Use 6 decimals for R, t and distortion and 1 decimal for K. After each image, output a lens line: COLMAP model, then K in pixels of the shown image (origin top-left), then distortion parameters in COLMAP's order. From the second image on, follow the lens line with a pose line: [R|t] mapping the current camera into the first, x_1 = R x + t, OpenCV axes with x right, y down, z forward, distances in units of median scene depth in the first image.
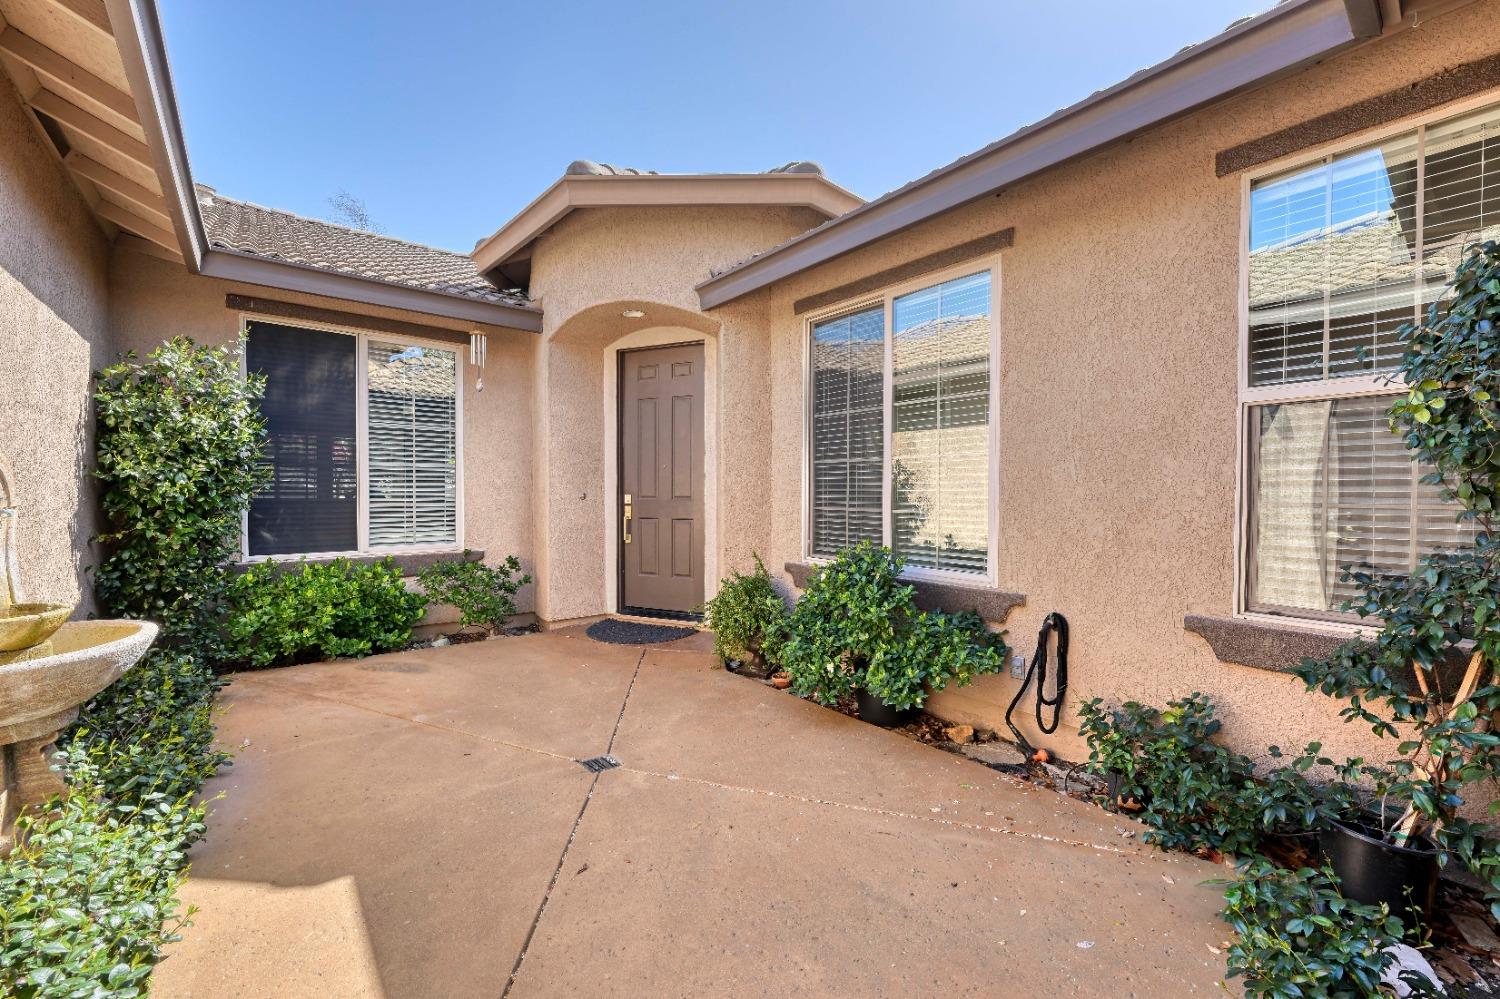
lens RADIAL K [[592.0, 0, 749.2], [0, 592.0, 504.4], [0, 0, 1]] dist [-0.000692, 0.000273]
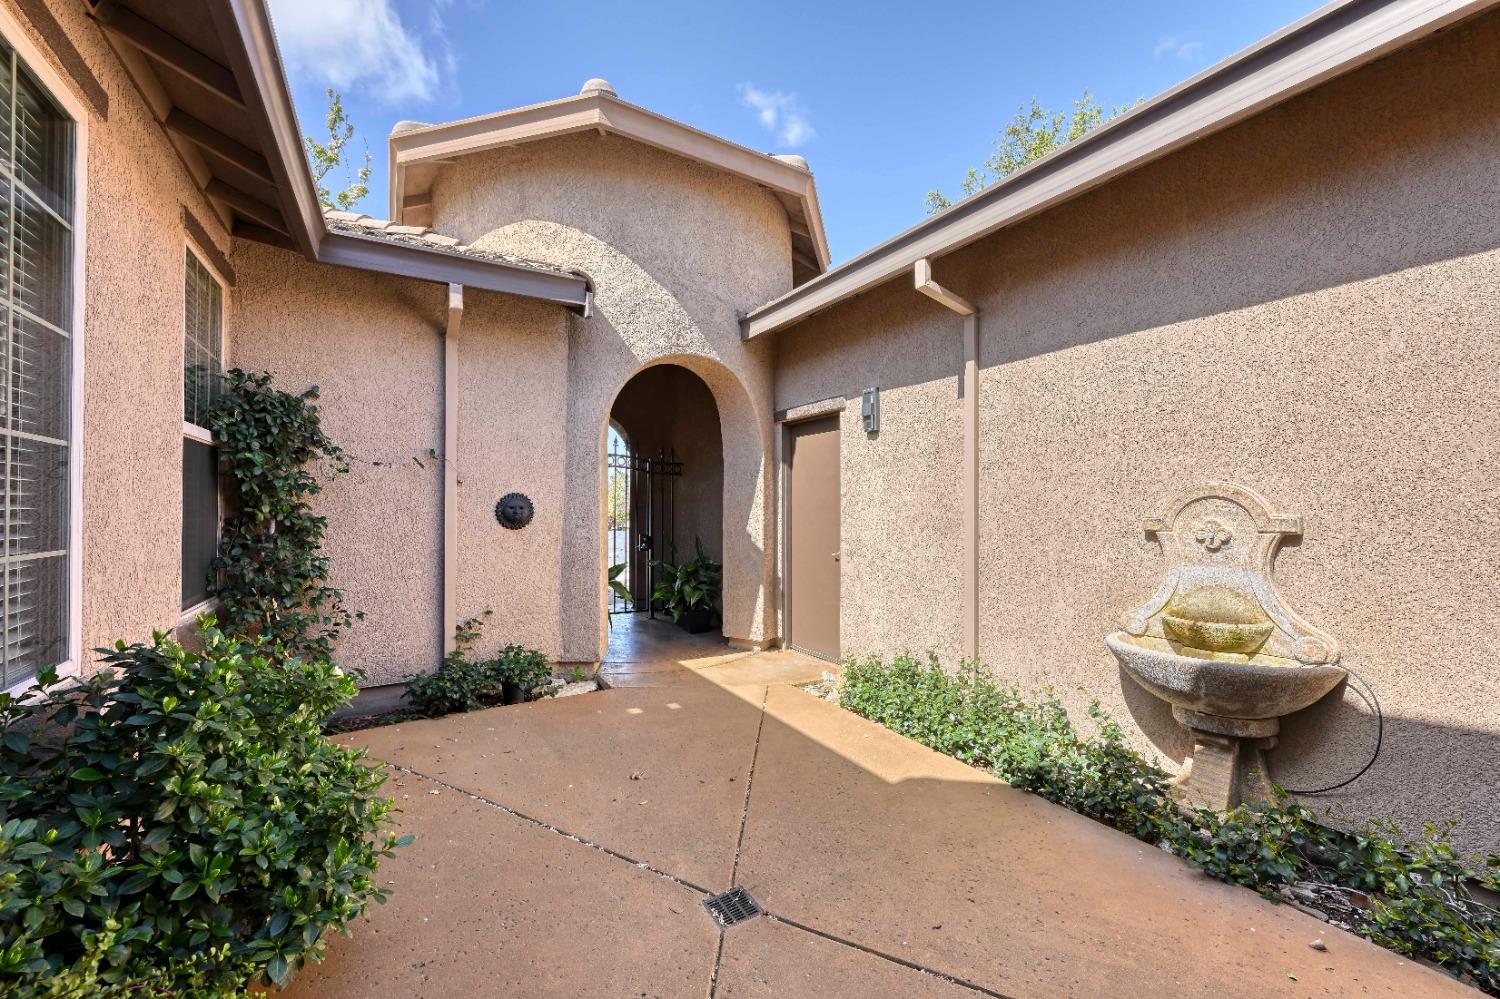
lens RADIAL K [[592.0, 0, 749.2], [0, 592.0, 504.4], [0, 0, 1]] dist [-0.000692, 0.000273]
pose [[-0.987622, -0.002680, 0.156827, -0.383479], [-0.000807, 0.999928, 0.012007, -0.041734], [-0.156848, 0.011732, -0.987553, 1.697611]]
